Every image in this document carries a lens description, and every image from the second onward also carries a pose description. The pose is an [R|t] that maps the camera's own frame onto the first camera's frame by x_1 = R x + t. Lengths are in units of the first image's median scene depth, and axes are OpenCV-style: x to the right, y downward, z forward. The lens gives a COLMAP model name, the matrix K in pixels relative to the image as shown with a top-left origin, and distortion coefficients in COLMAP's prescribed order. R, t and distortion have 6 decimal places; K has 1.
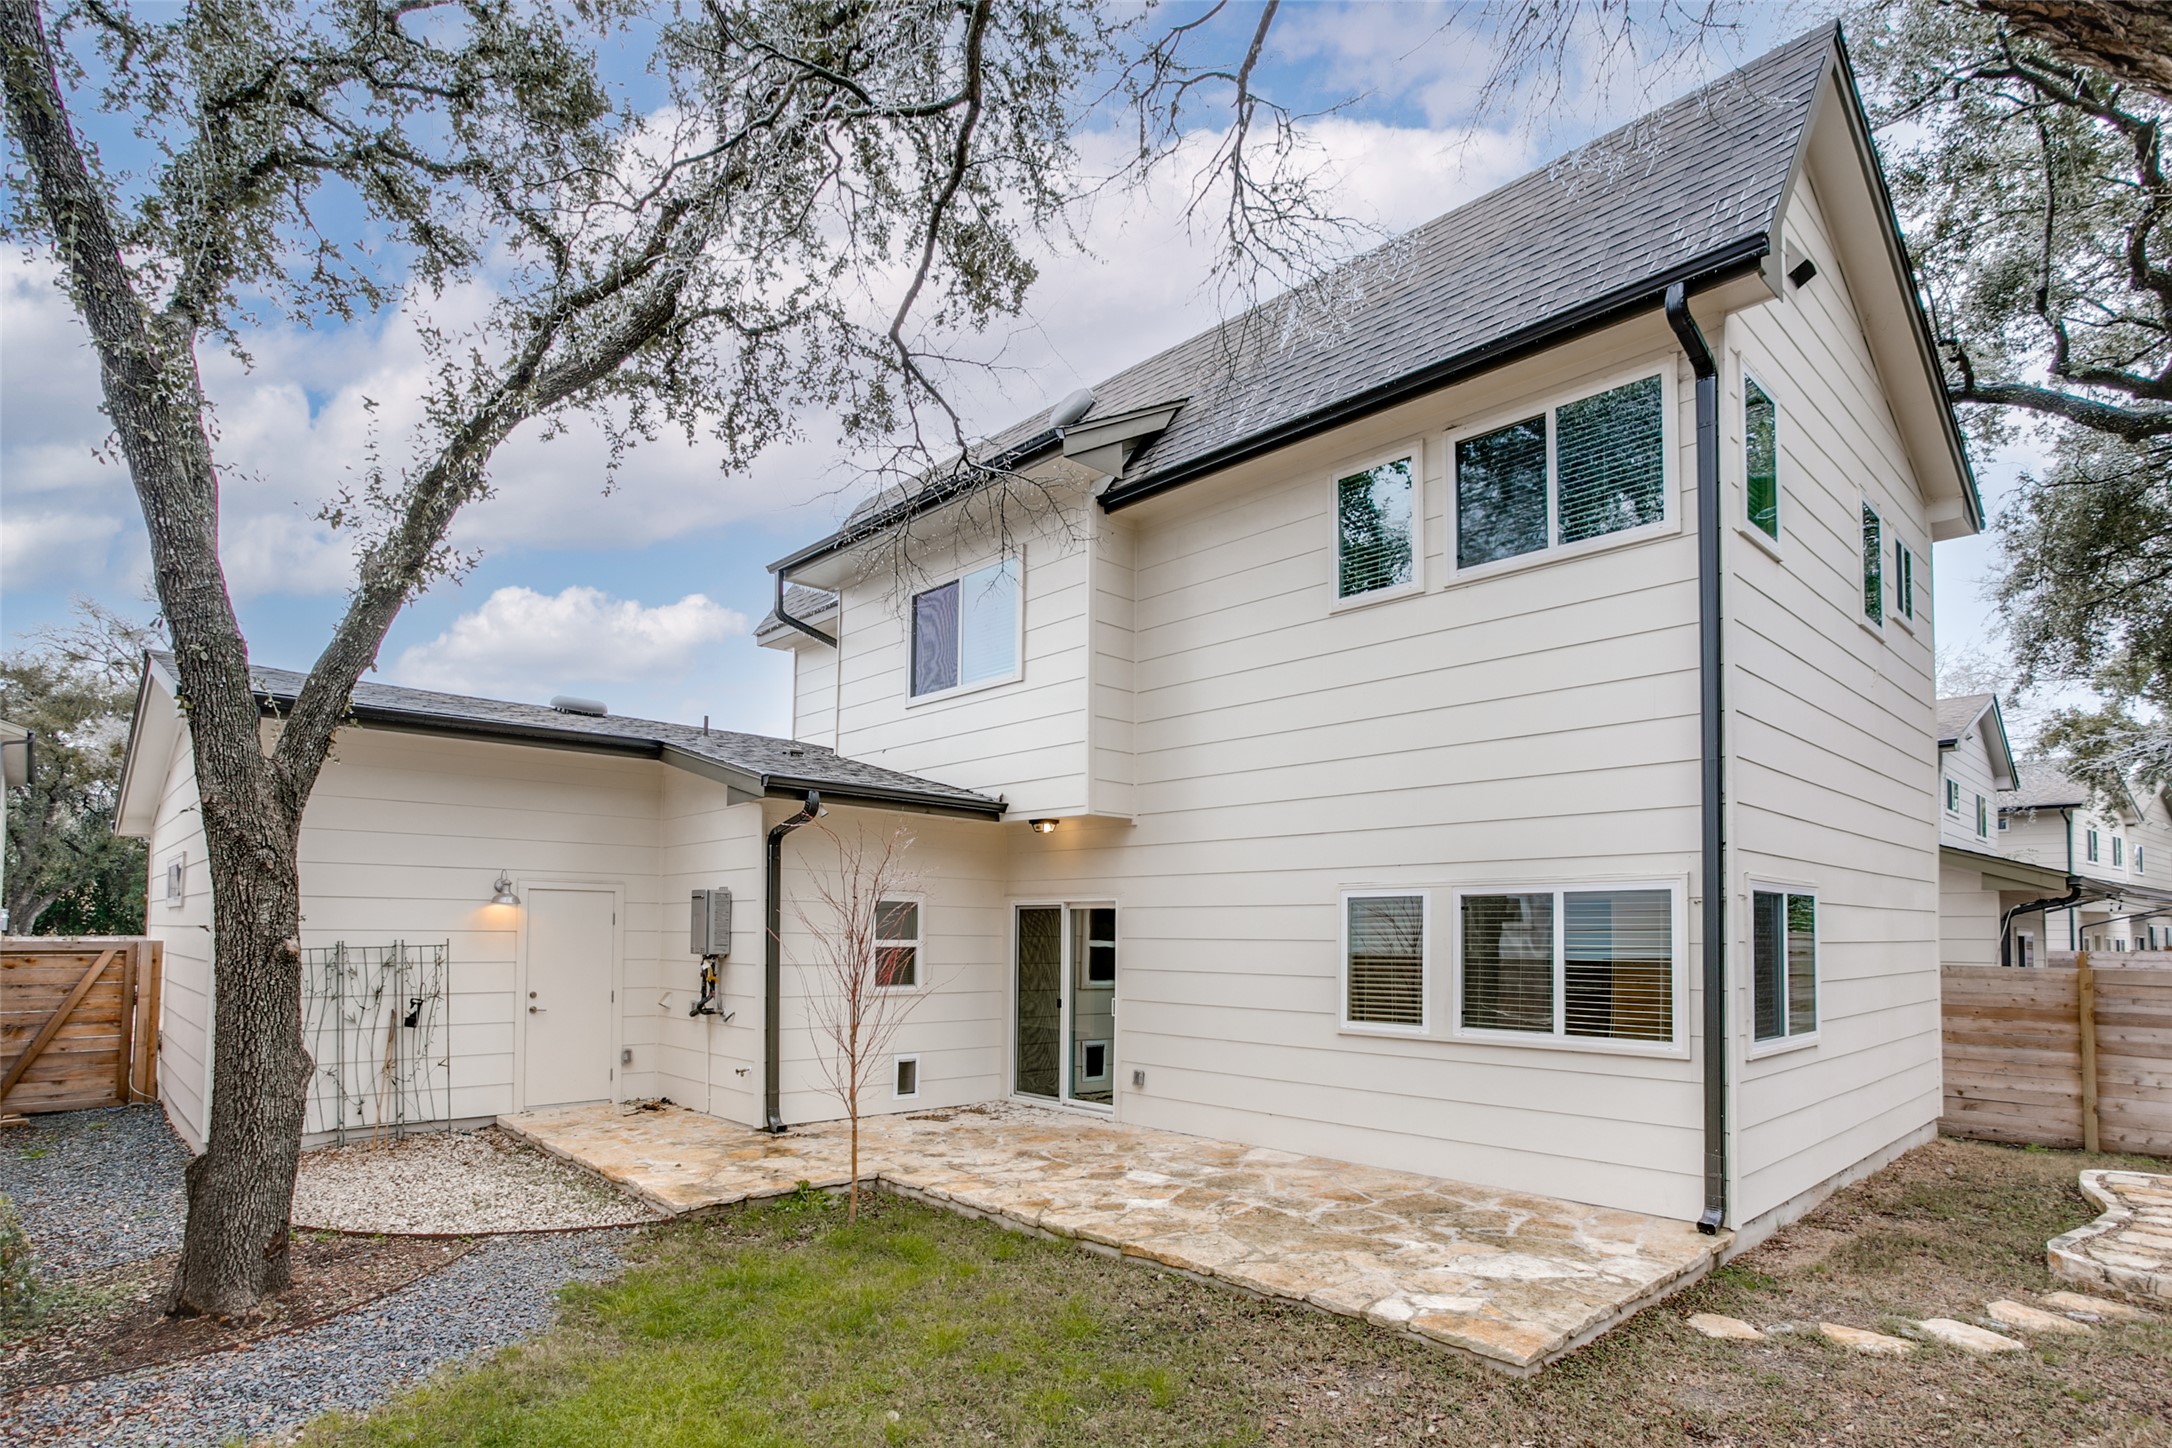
lens RADIAL K [[1134.9, 0, 1085.7], [0, 1134.9, 893.4], [0, 0, 1]] dist [-0.001095, -0.000060]
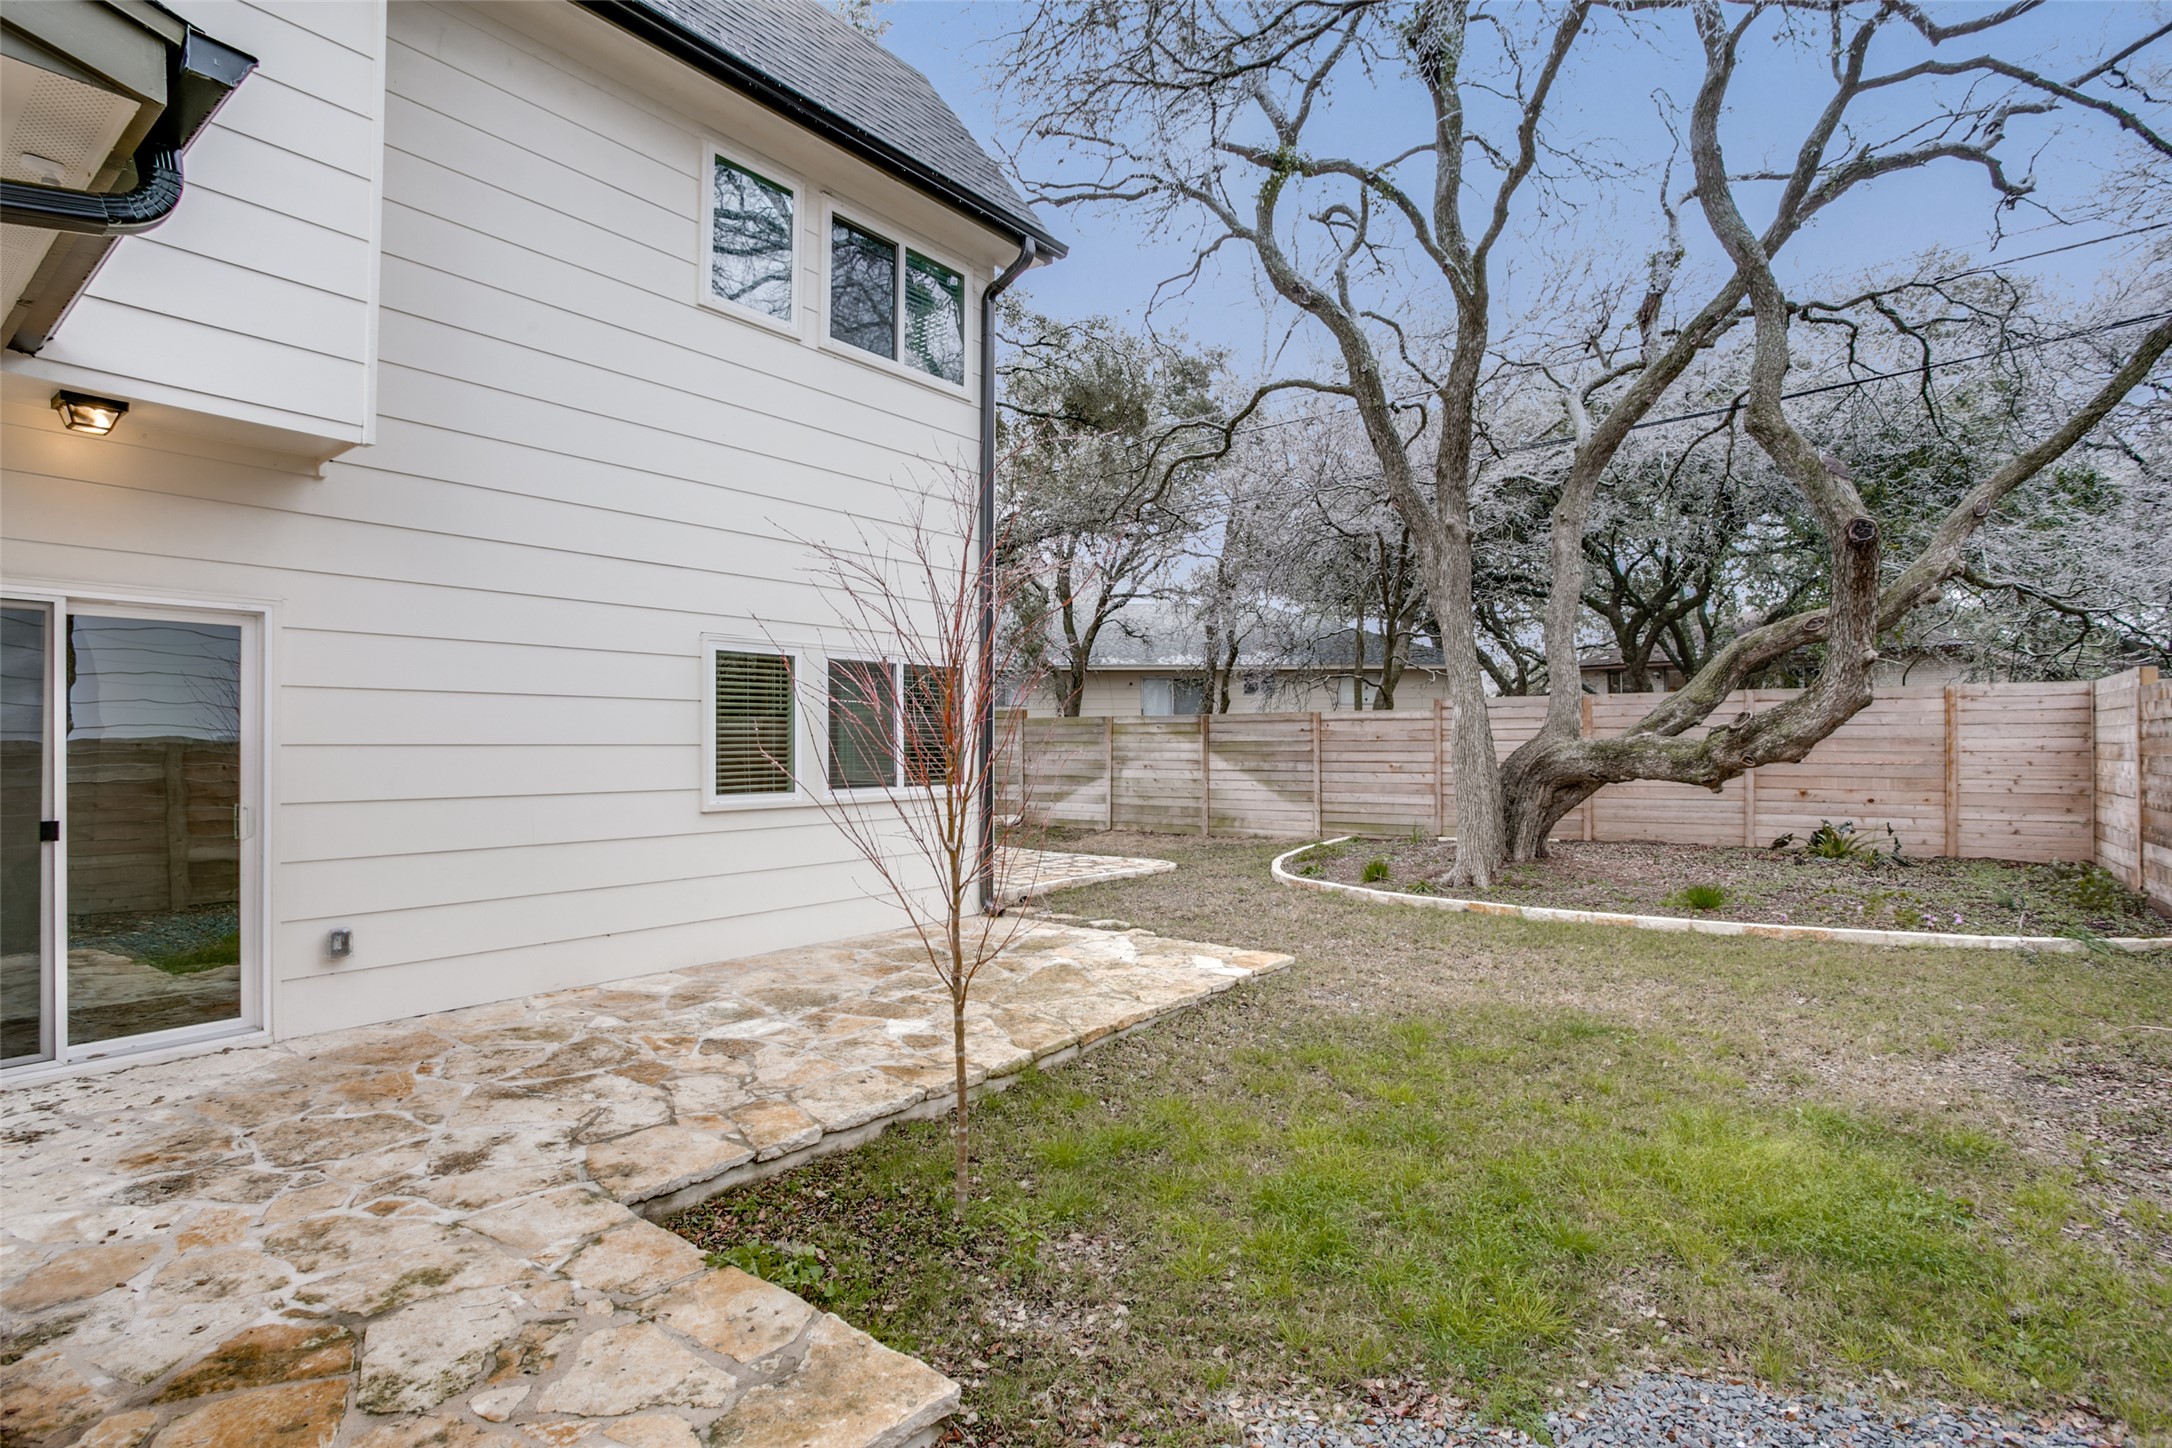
lens RADIAL K [[1059.4, 0, 1086.0], [0, 1059.4, 724.0], [0, 0, 1]] dist [-0.068436, 0.034408]
pose [[-0.159485, 0.007741, 0.987170, -0.602622], [-0.038866, 0.999145, -0.014114, 0.060684], [-0.986435, -0.040618, -0.159047, 0.880493]]
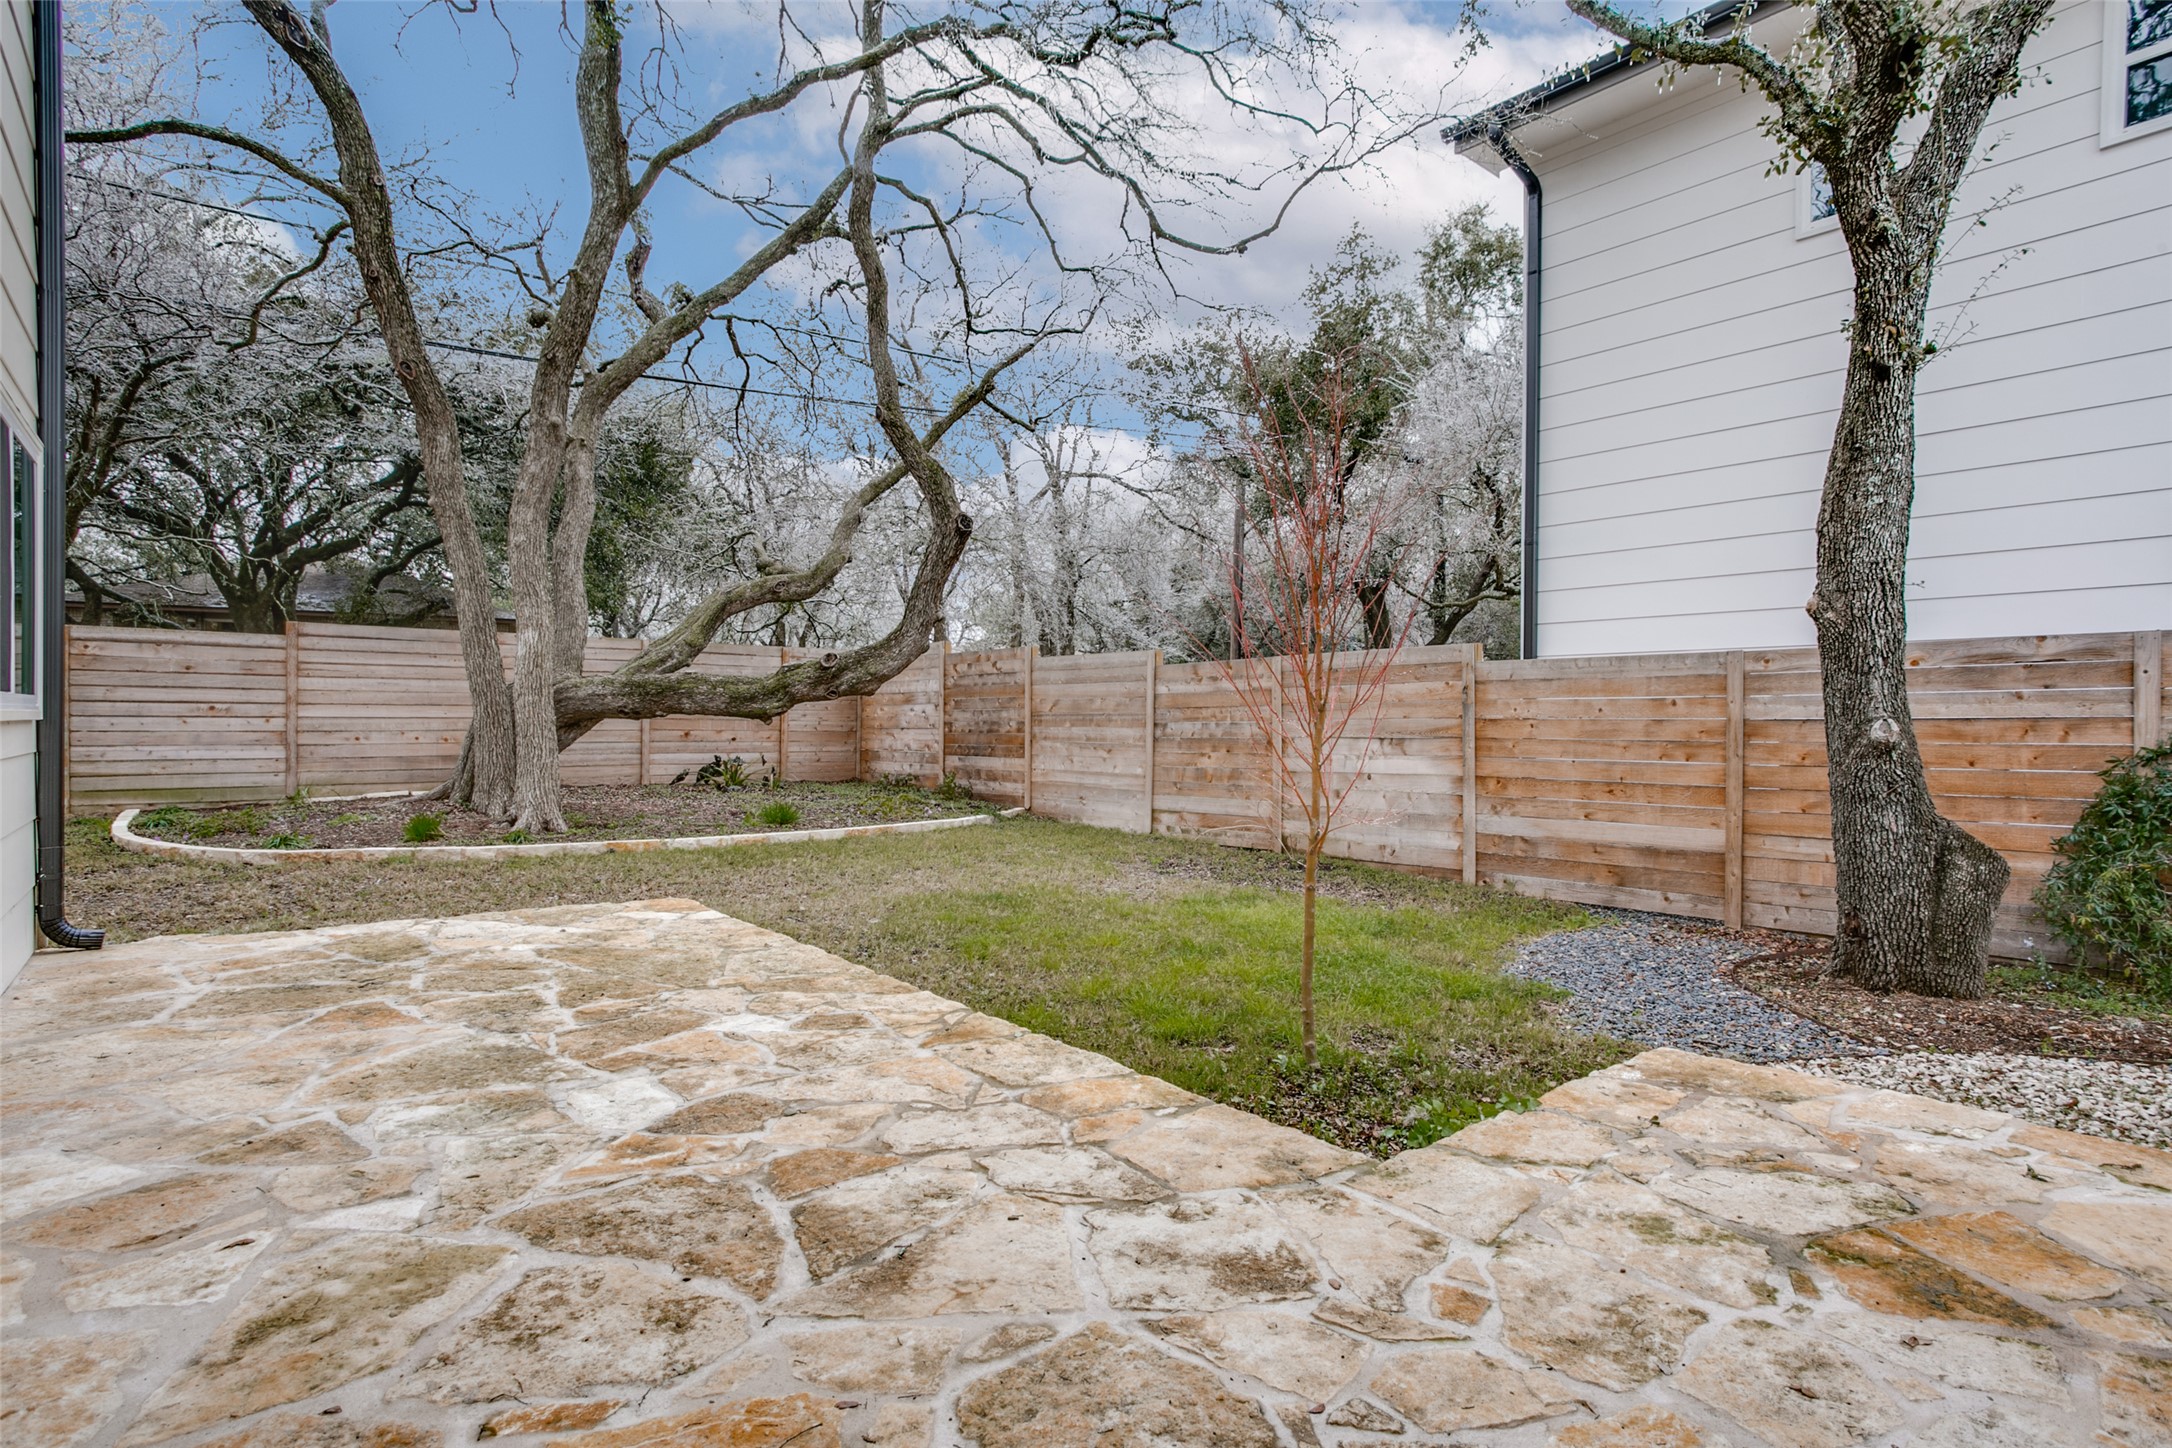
lens RADIAL K [[1080.4, 0, 1096.8], [0, 1080.4, 715.4], [0, 0, 1]] dist [-0.054908, 0.040510]
pose [[-0.997311, -0.017251, 0.071227, -0.120530], [-0.020592, 0.998709, -0.046440, 0.132415], [-0.070334, -0.047782, -0.996378, 1.304116]]
